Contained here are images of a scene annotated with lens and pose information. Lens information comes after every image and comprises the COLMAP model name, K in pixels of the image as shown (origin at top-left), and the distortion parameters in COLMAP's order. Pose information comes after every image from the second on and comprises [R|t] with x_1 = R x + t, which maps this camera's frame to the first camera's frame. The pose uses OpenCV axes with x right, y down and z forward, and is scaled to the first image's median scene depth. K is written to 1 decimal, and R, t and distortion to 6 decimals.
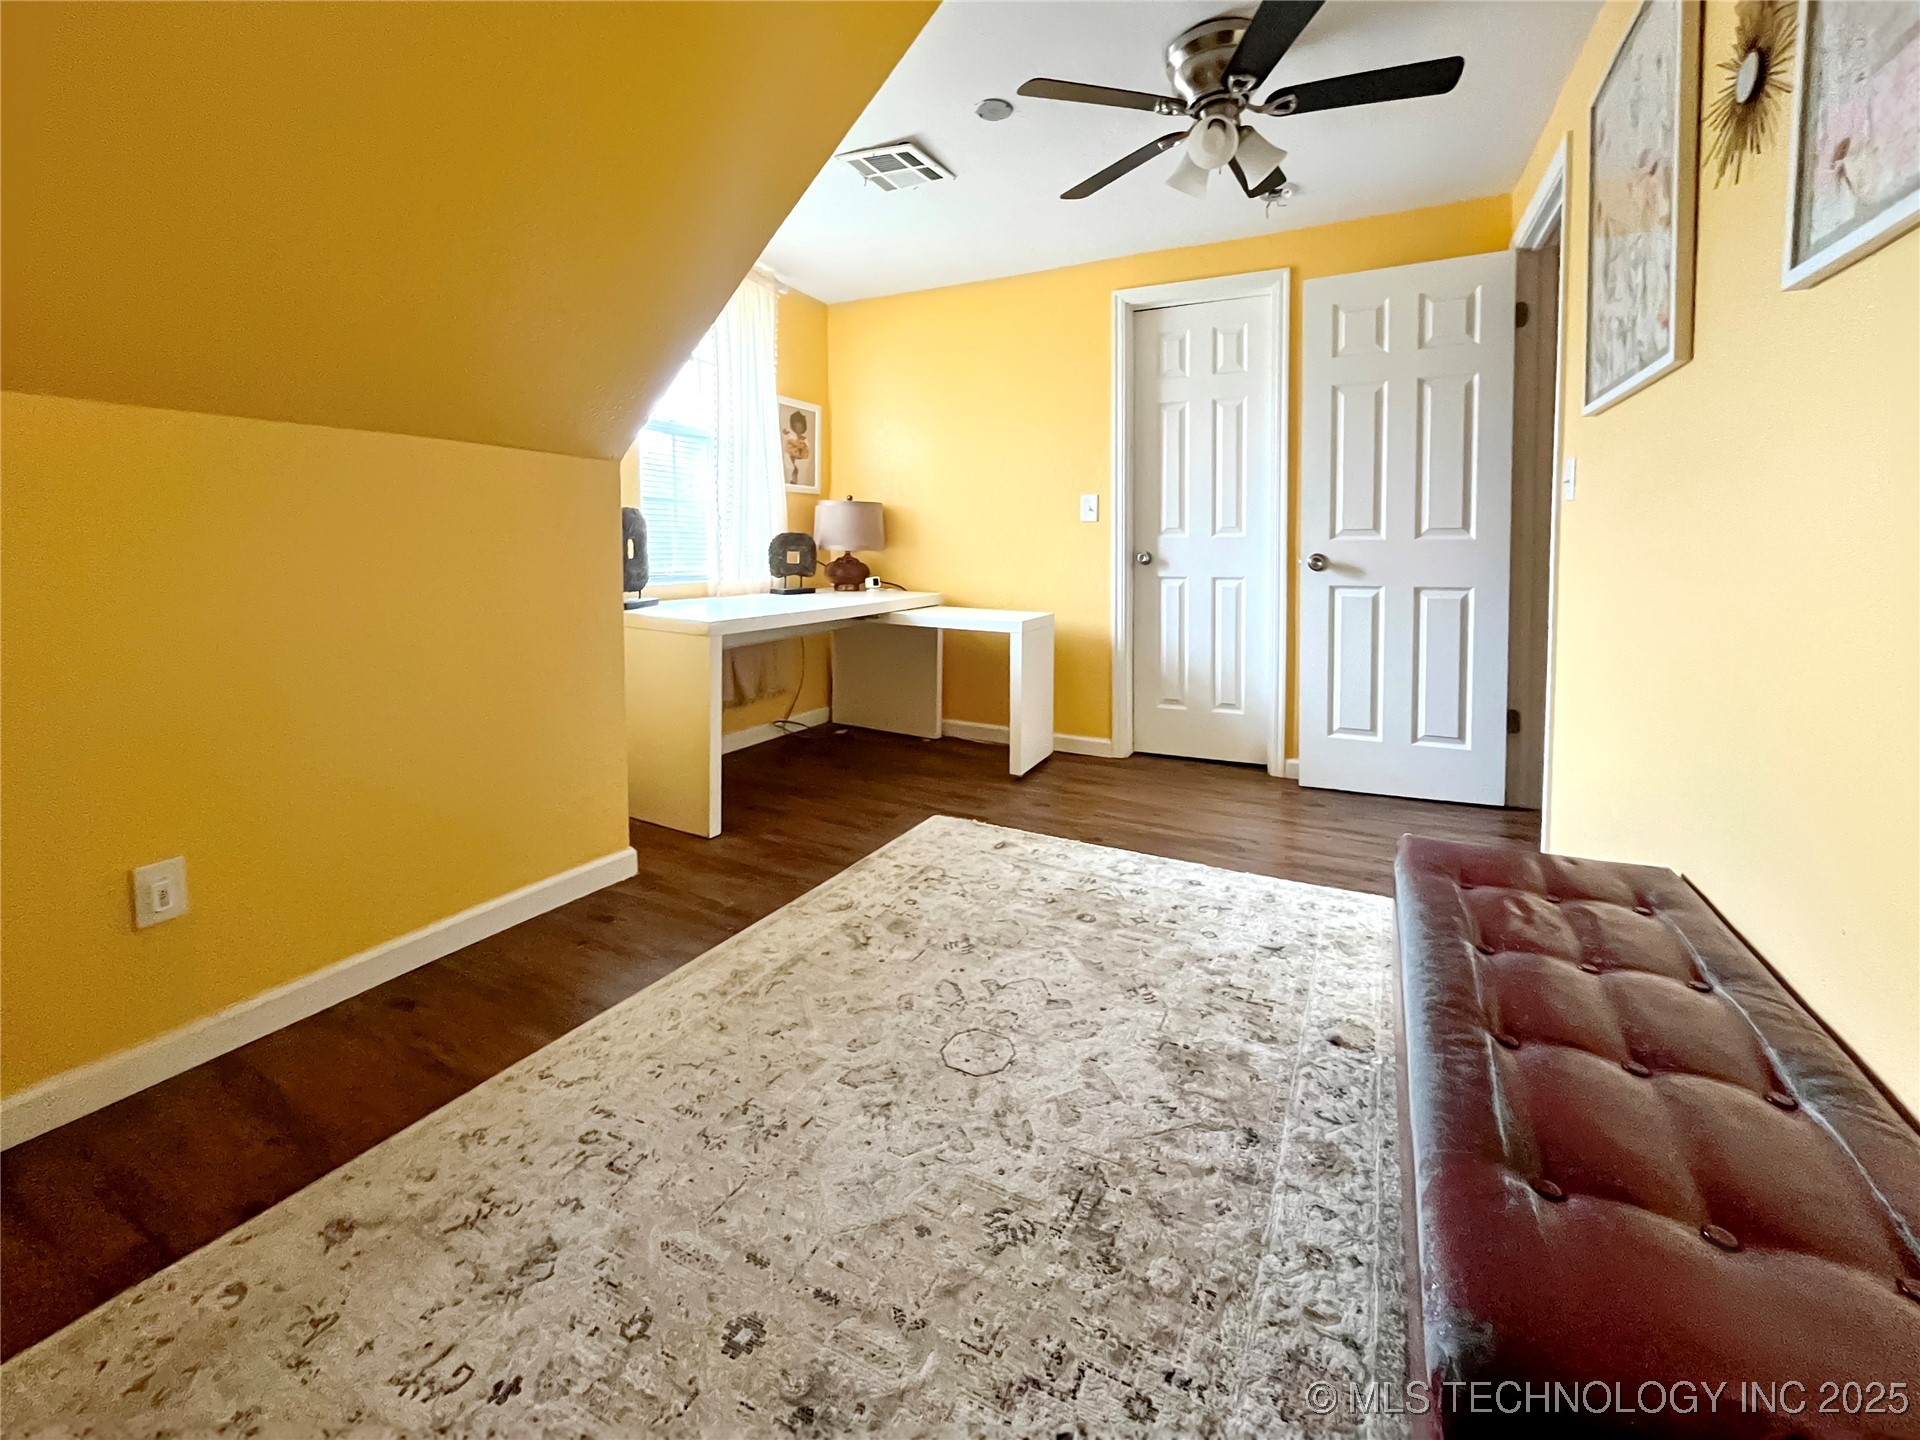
lens RADIAL K [[771.9, 0, 960.0], [0, 771.9, 720.0], [0, 0, 1]] dist [0.036527, 0.000008]
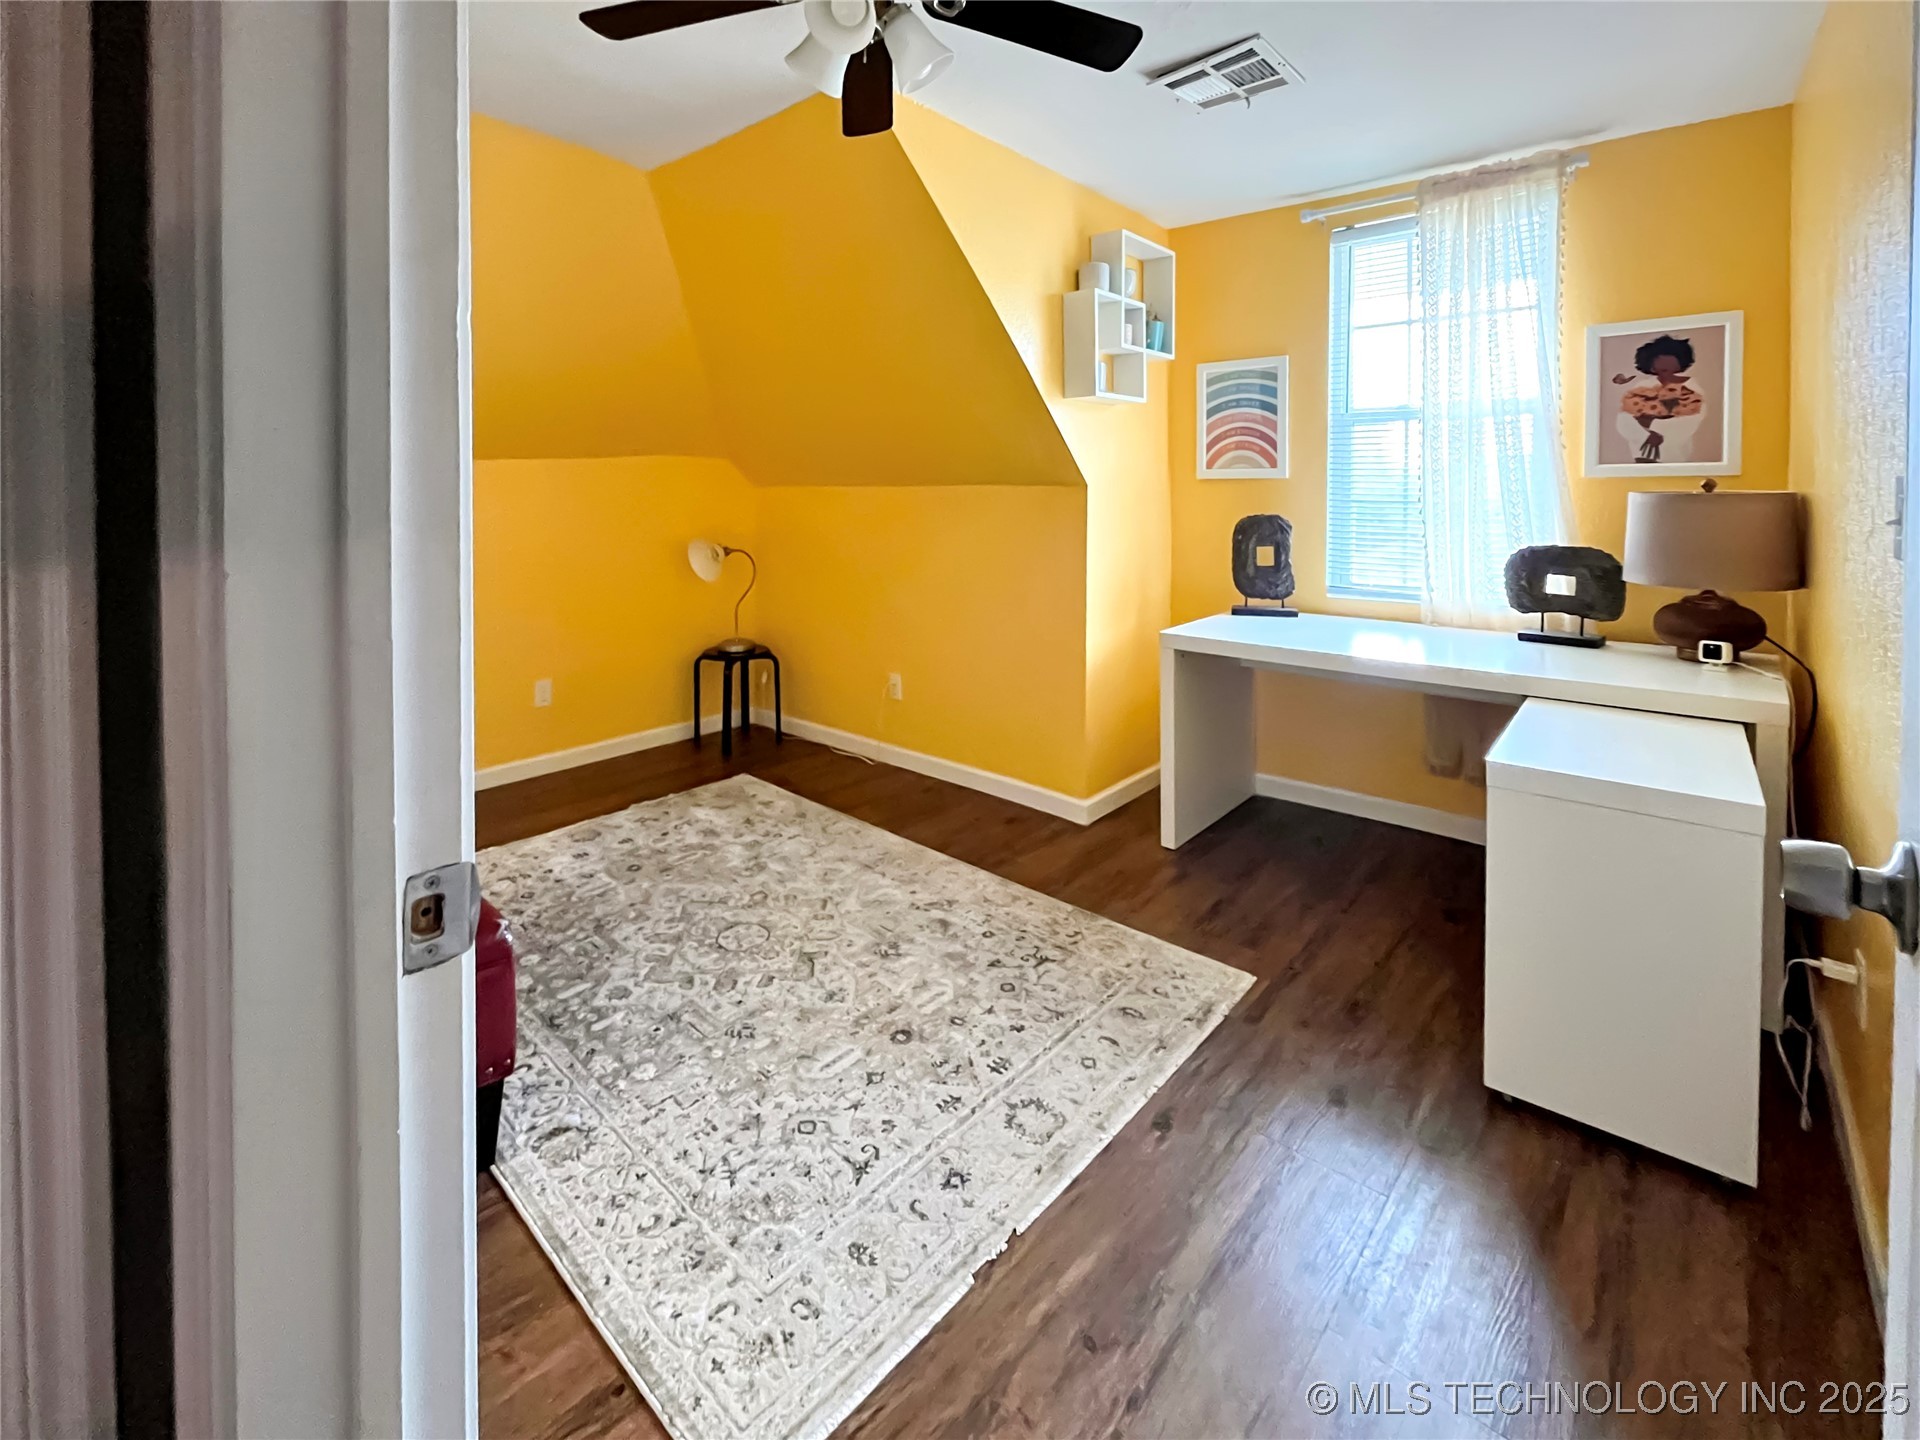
lens RADIAL K [[809.0, 0, 957.2], [0, 809.0, 706.1], [0, 0, 1]] dist [-0.001388, -0.000105]
pose [[-0.247066, 0.238723, -0.939132, 0.536456], [-0.215409, 0.931397, 0.293426, -0.205877], [0.944752, 0.274793, -0.178694, 0.686875]]
